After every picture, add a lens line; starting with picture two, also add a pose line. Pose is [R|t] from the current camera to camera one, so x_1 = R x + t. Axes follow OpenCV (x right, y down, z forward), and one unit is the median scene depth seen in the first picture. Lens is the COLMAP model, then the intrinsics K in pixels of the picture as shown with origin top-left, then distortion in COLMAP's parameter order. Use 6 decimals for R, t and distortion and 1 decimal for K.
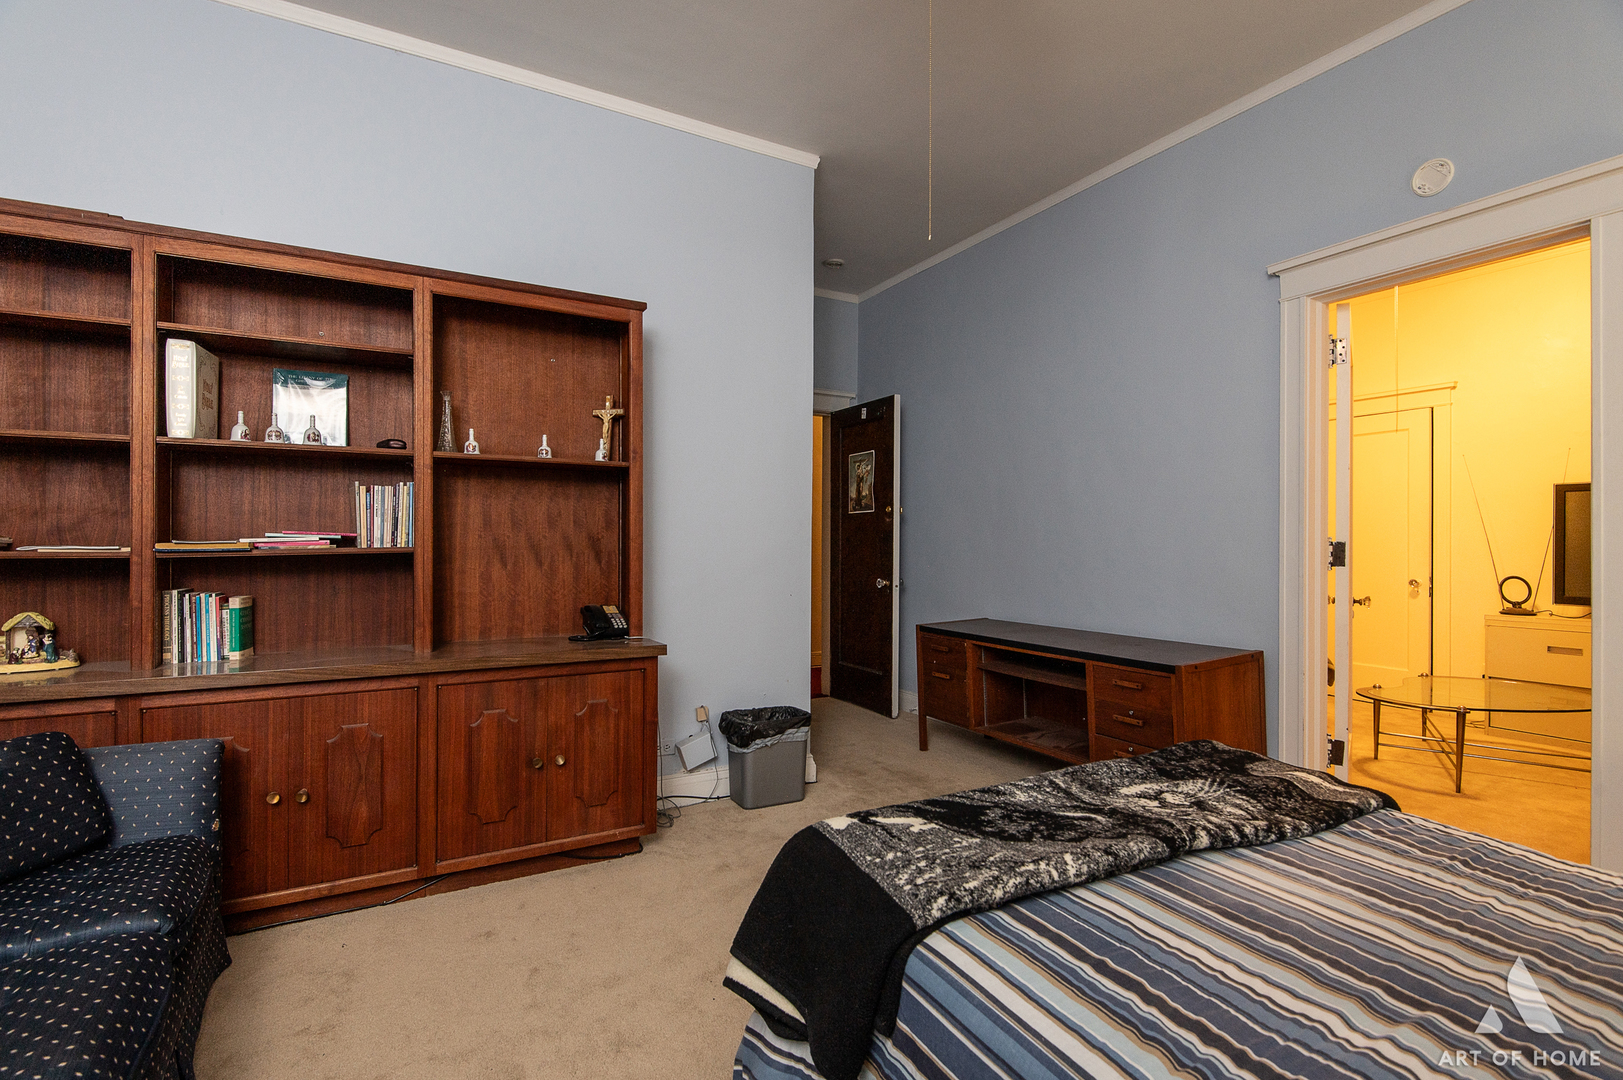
lens RADIAL K [[761.0, 0, 817.5], [0, 761.0, 550.0], [0, 0, 1]] dist [-0.000938, -0.000196]
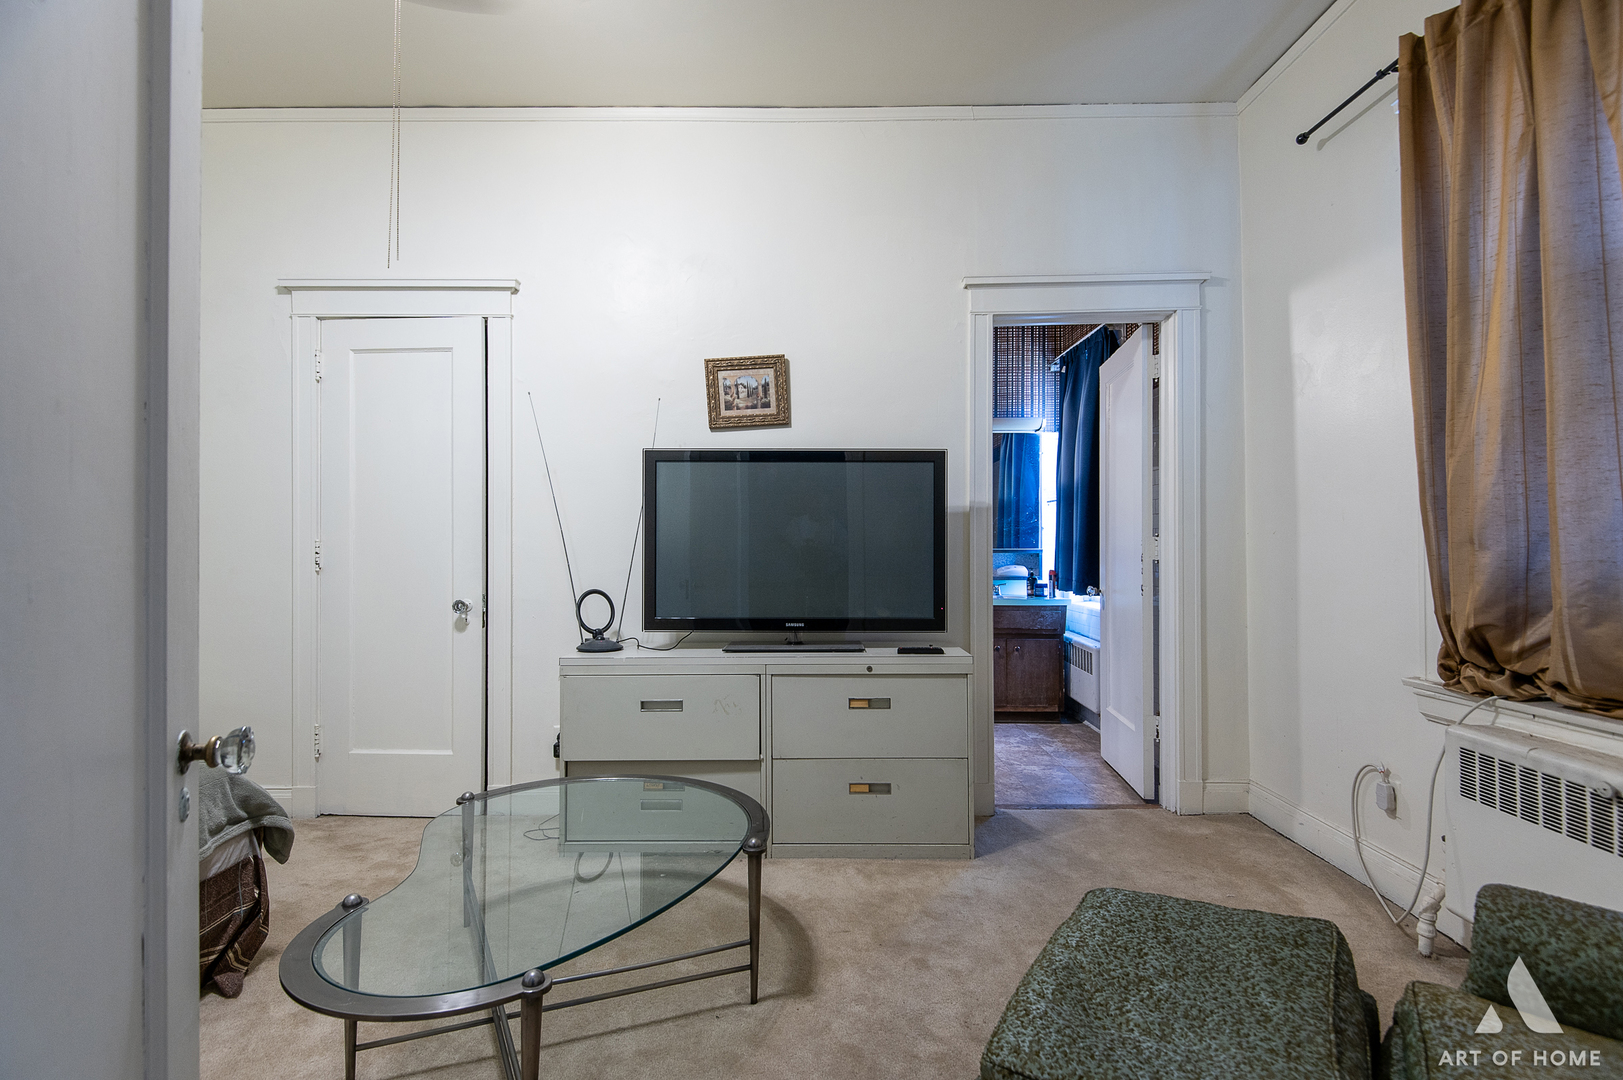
lens RADIAL K [[761.0, 0, 811.4], [0, 761.0, 549.7], [0, 0, 1]] dist [-0.000938, -0.000196]
pose [[0.469320, 0.006316, 0.883006, 0.433739], [0.006368, 0.999924, -0.010537, 0.008514], [-0.883005, 0.010568, 0.469244, 0.535473]]
